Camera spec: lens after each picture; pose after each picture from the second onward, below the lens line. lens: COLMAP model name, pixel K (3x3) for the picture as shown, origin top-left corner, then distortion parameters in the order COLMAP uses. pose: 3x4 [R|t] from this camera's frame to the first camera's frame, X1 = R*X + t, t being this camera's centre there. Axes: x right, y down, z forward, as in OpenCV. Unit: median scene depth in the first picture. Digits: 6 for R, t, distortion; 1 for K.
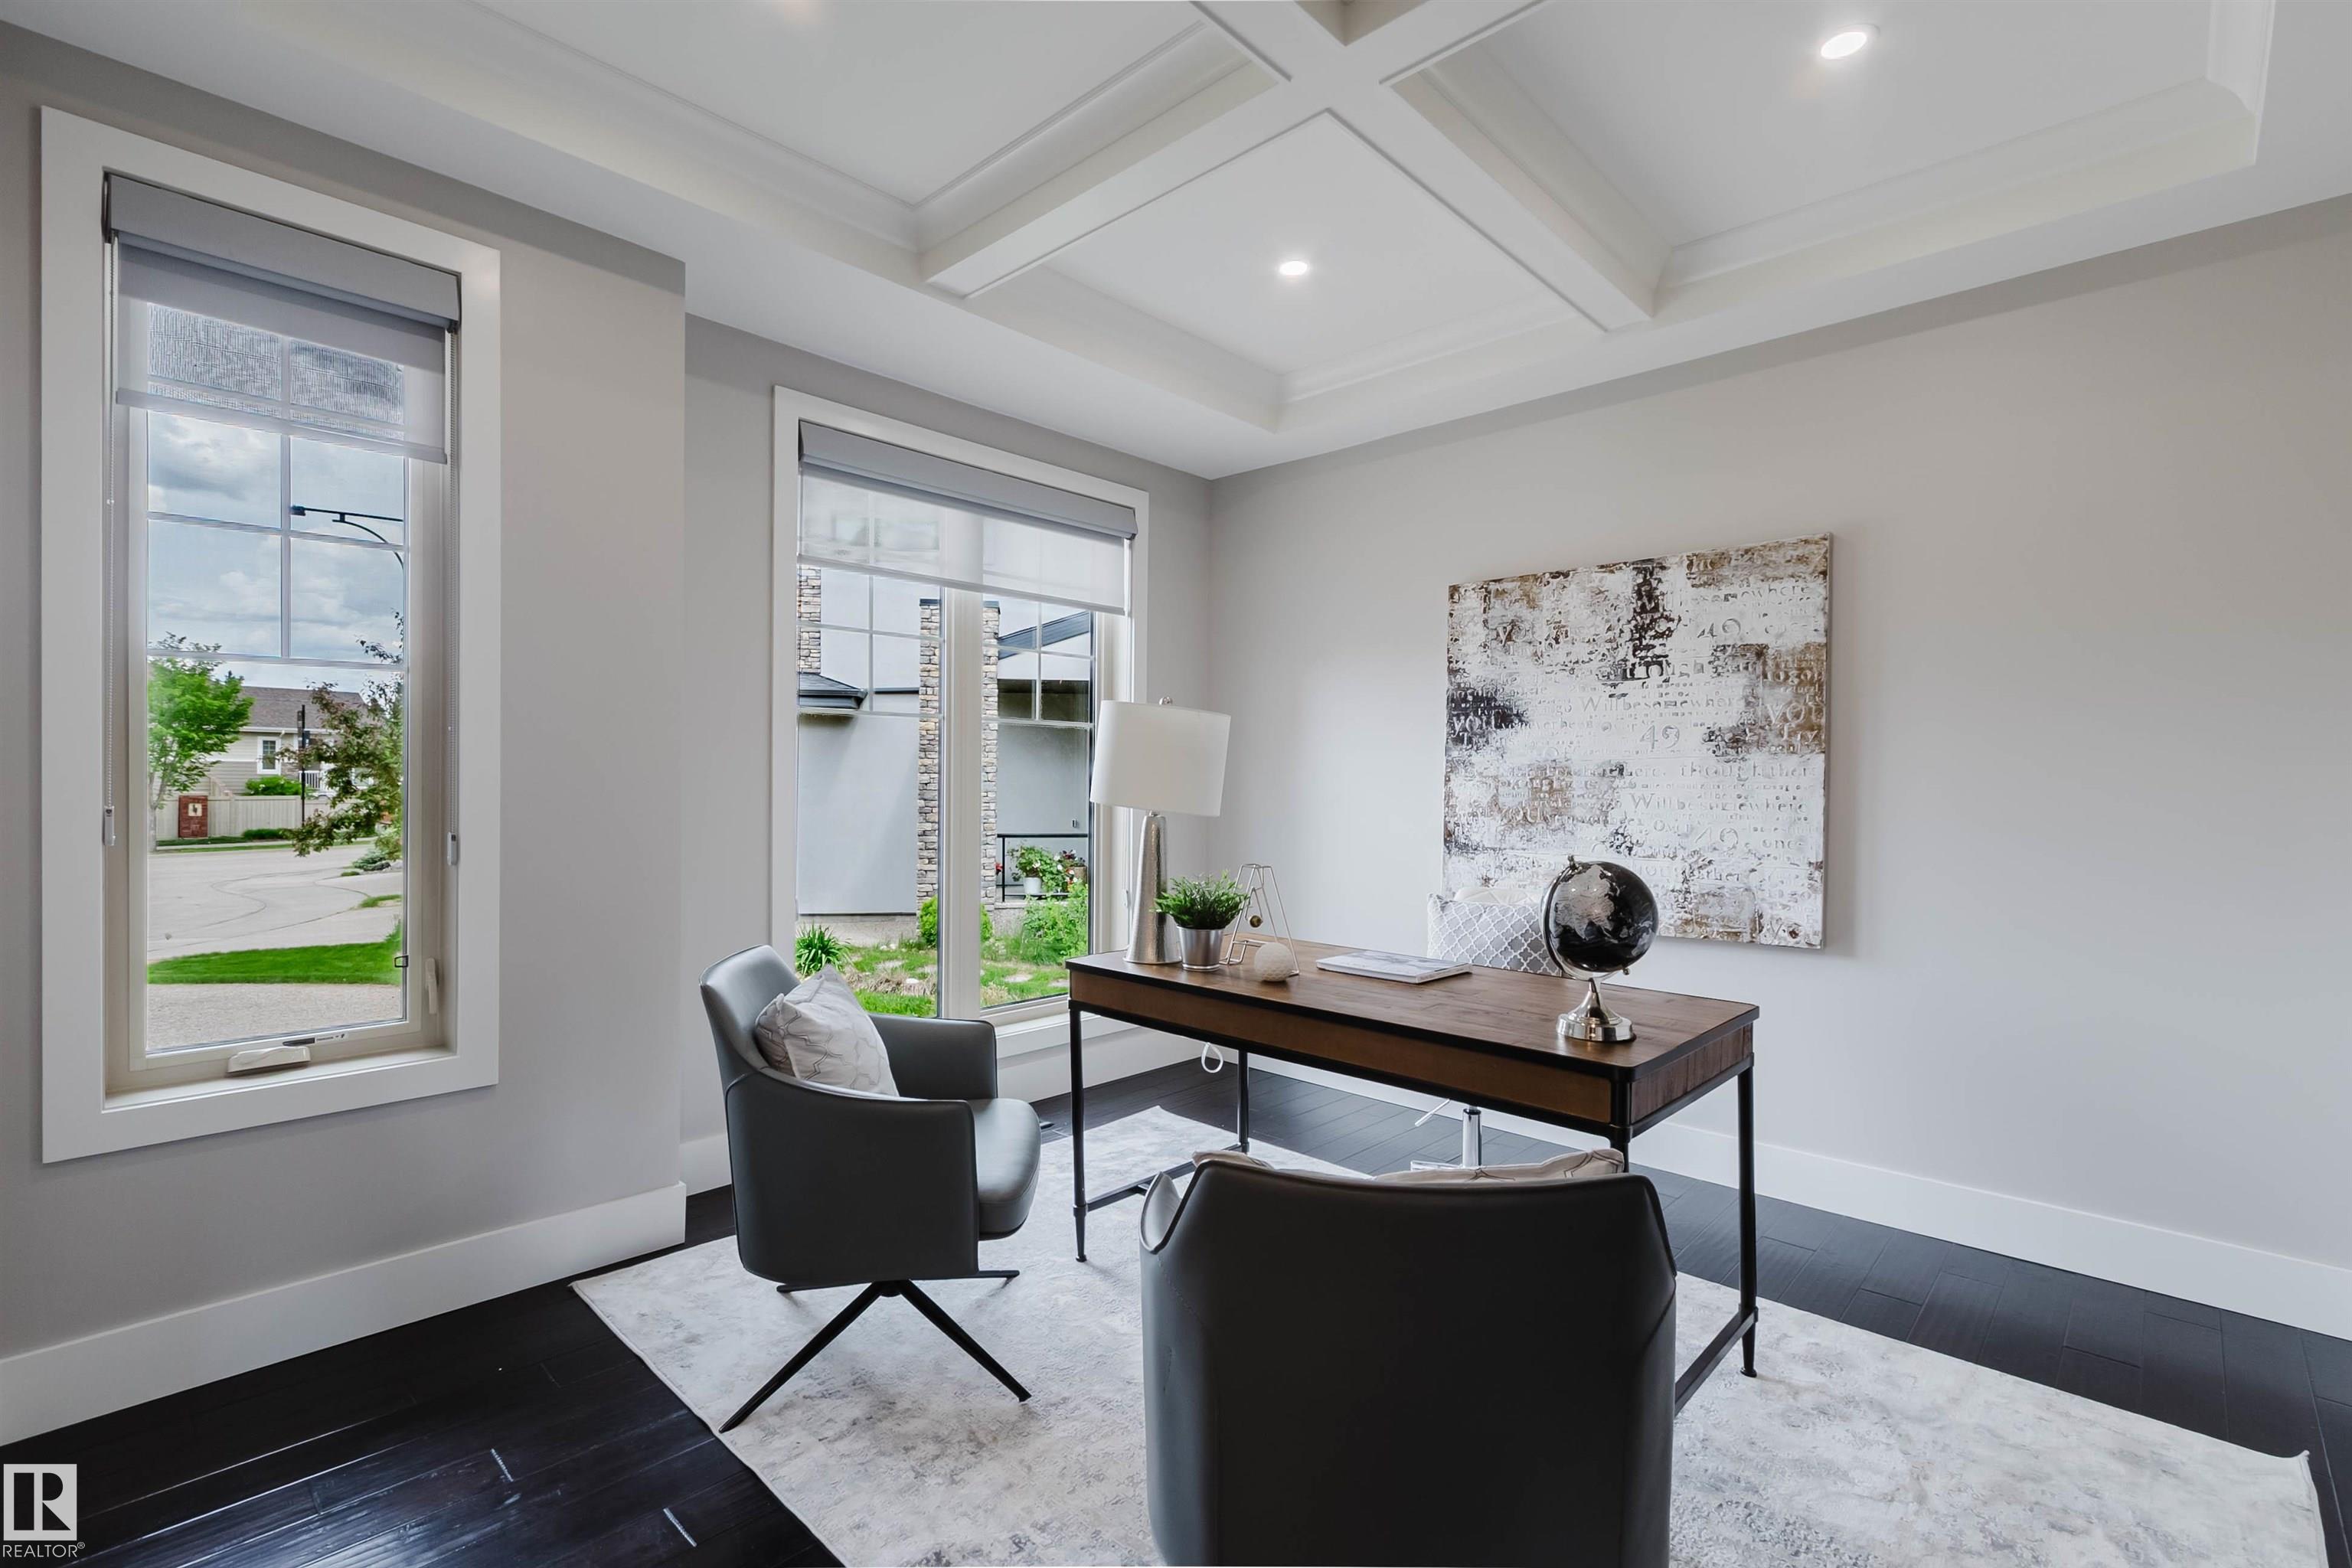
lens RADIAL K [[1083.3, 0, 1170.1], [0, 1083.3, 788.5], [0, 0, 1]] dist [0.008931, 0.000086]
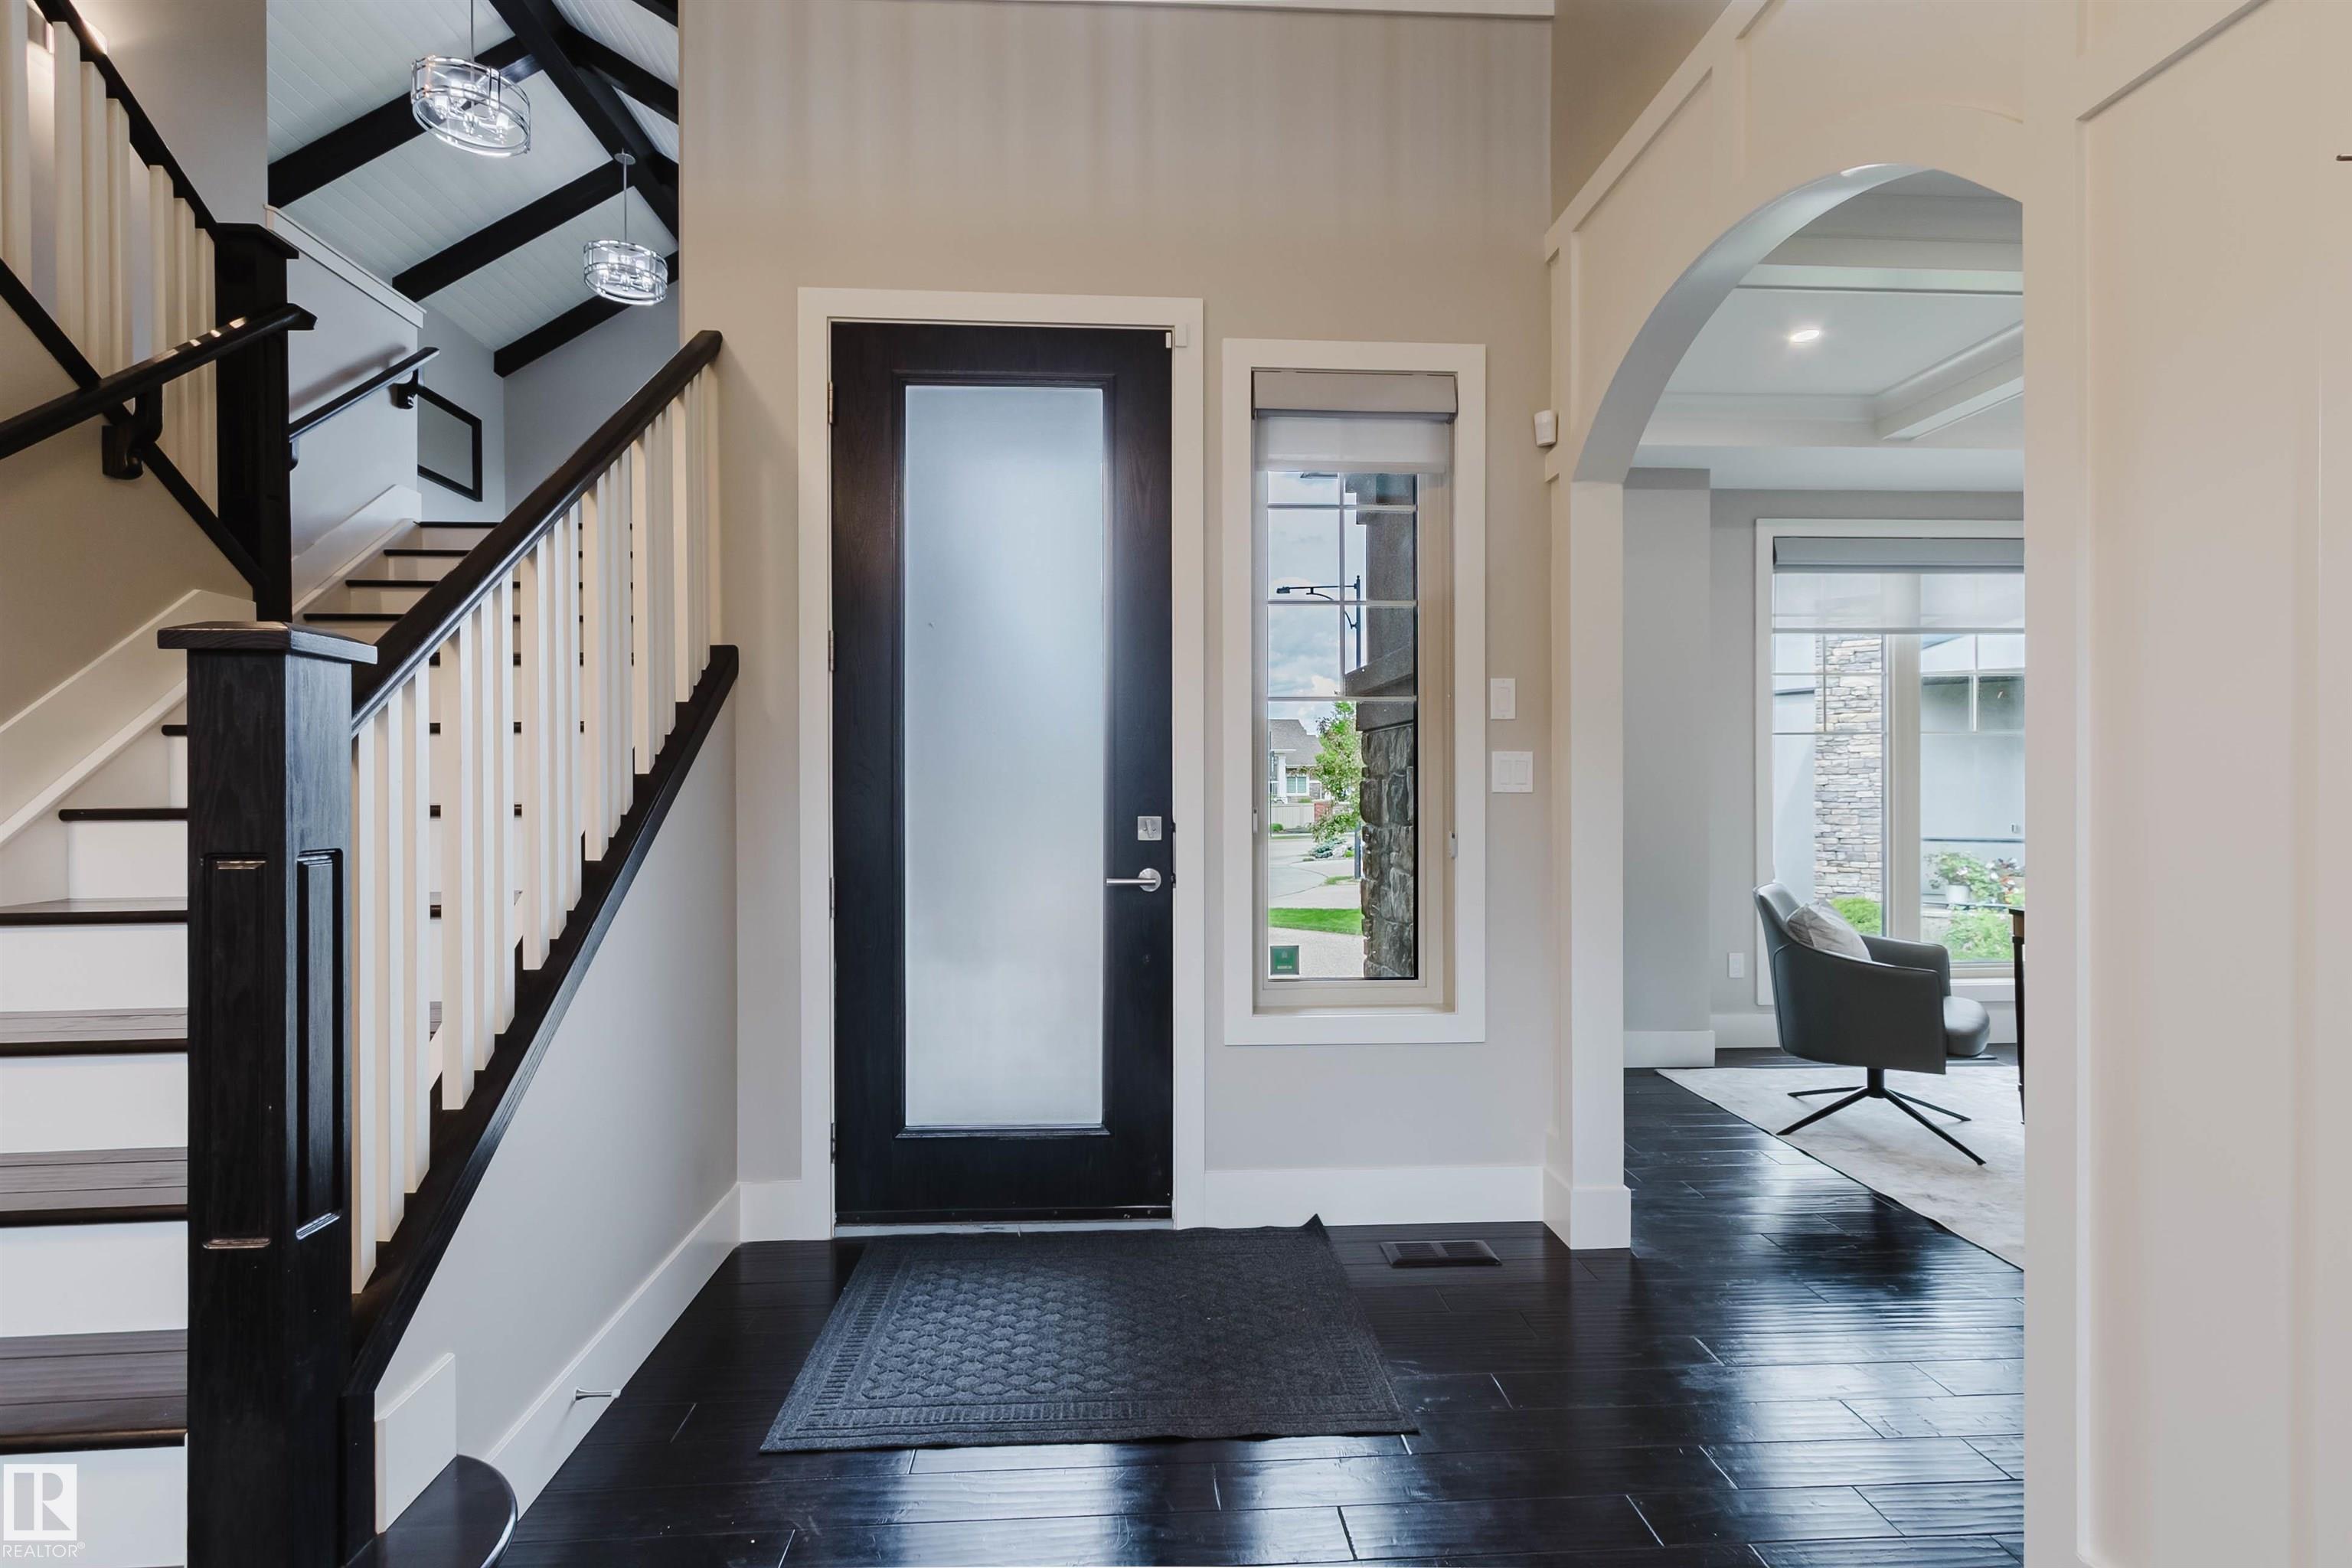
lens RADIAL K [[1083.3, 0, 1170.1], [0, 1083.3, 788.5], [0, 0, 1]] dist [0.008931, 0.000086]
pose [[0.733772, -0.009967, -0.679323, 0.013926], [0.007467, 0.999950, -0.006605, 0.000889], [0.679355, -0.000226, 0.733809, -0.160807]]
